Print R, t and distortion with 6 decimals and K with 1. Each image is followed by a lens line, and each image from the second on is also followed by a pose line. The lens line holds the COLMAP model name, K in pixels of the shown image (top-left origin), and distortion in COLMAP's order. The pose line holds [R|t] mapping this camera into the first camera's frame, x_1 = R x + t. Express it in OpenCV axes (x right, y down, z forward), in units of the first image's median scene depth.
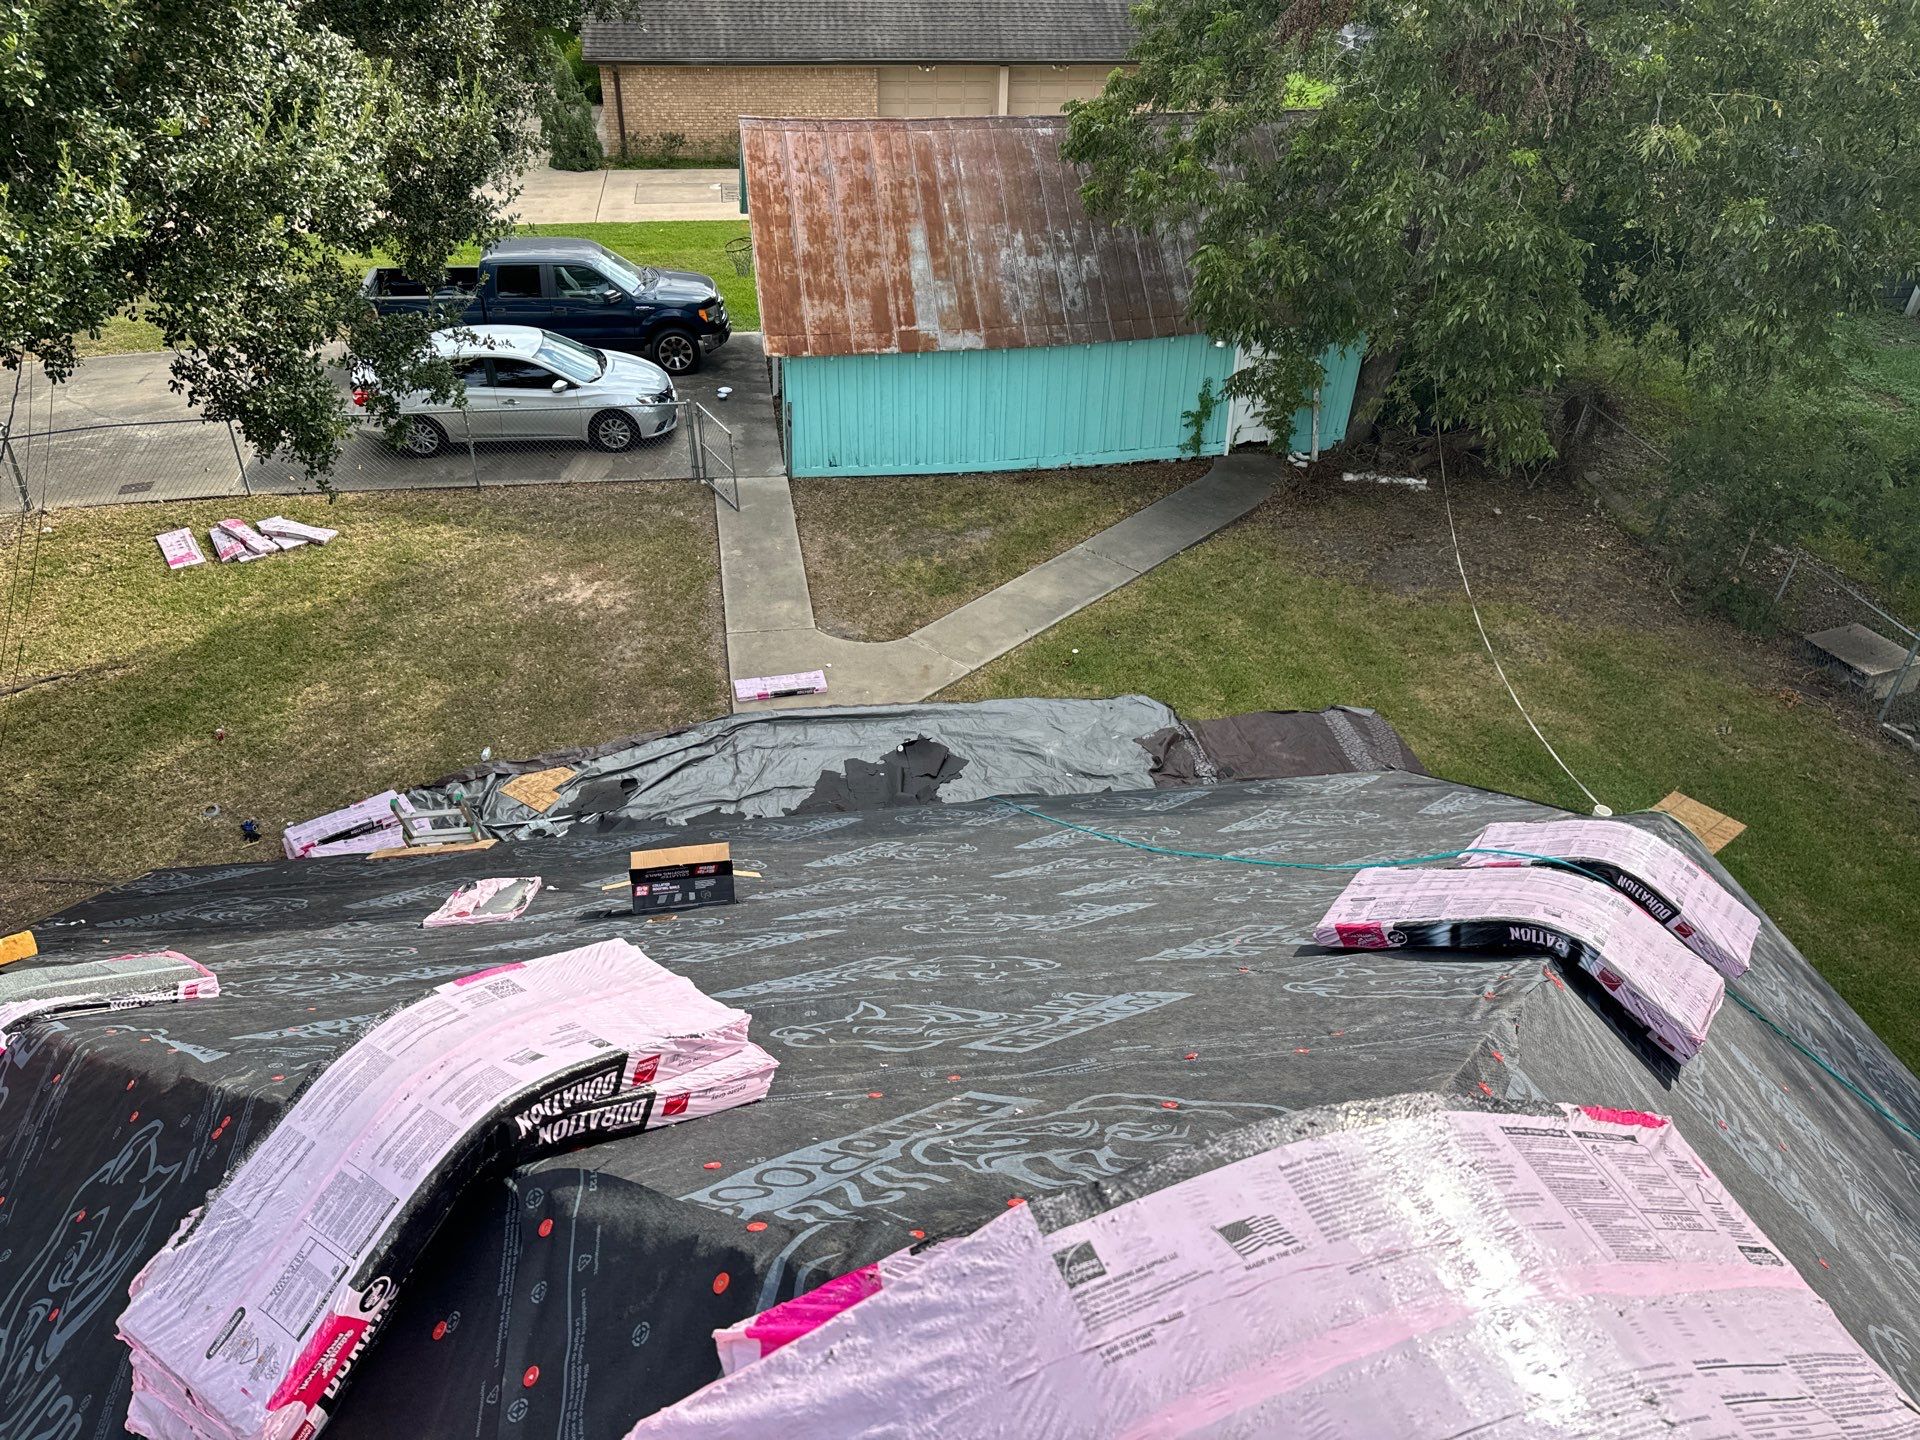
lens RADIAL K [[1339.5, 0, 960.3], [0, 1339.5, 714.5], [0, 0, 1]] dist [0.039327, -0.053224]
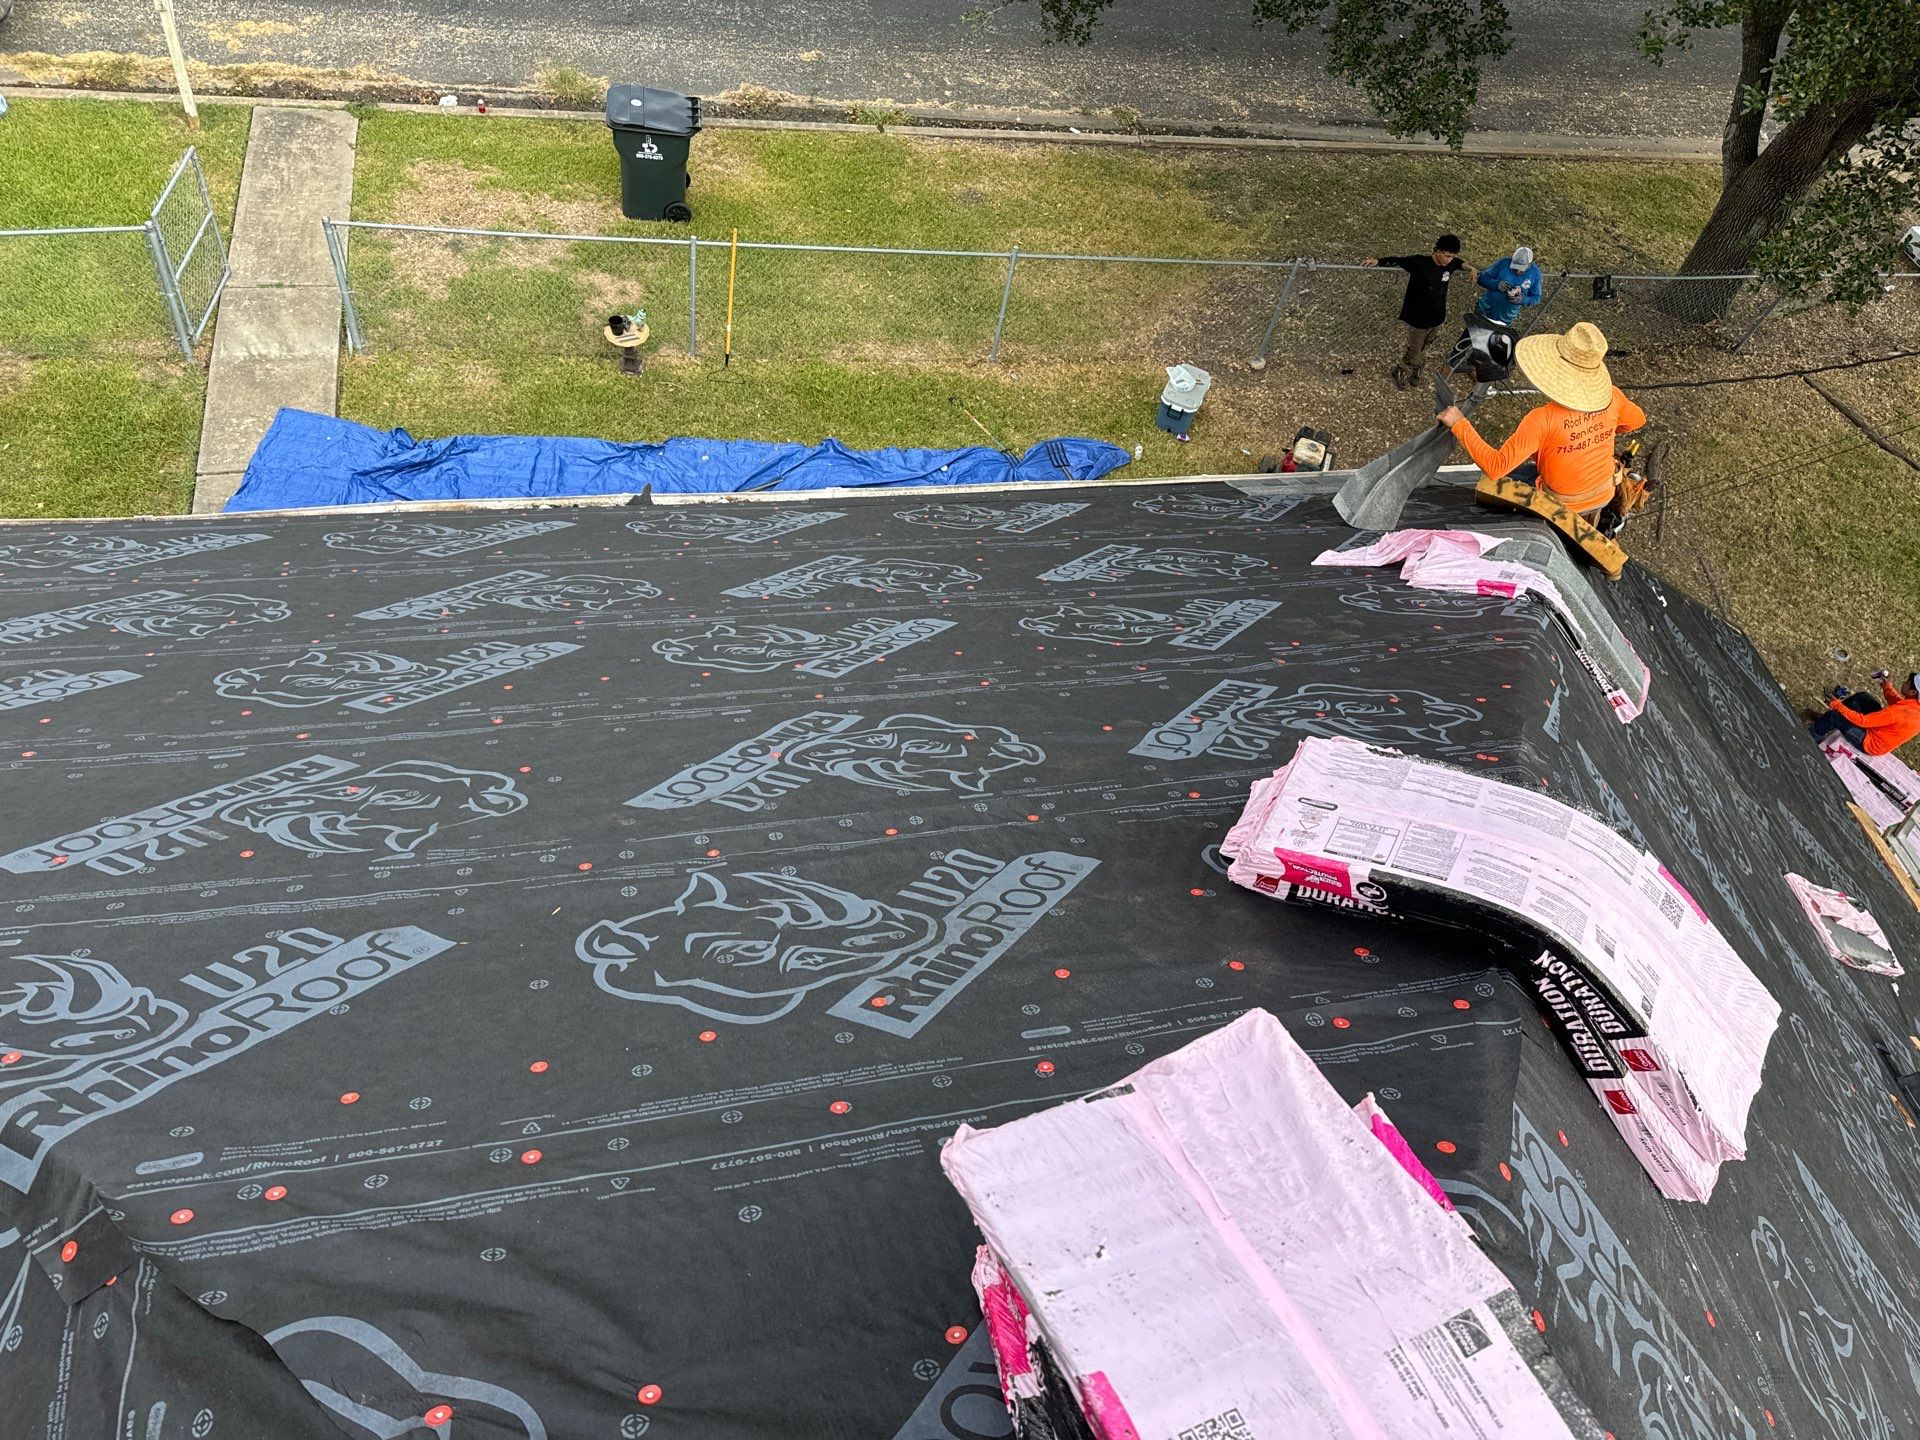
lens RADIAL K [[1339.5, 0, 977.3], [0, 1339.5, 715.7], [0, 0, 1]] dist [0.039327, -0.053224]
pose [[0.070002, 0.806705, -0.586794, 0.124359], [-0.700810, 0.458390, 0.546575, -0.063097], [0.709905, 0.372969, 0.597435, -0.061819]]
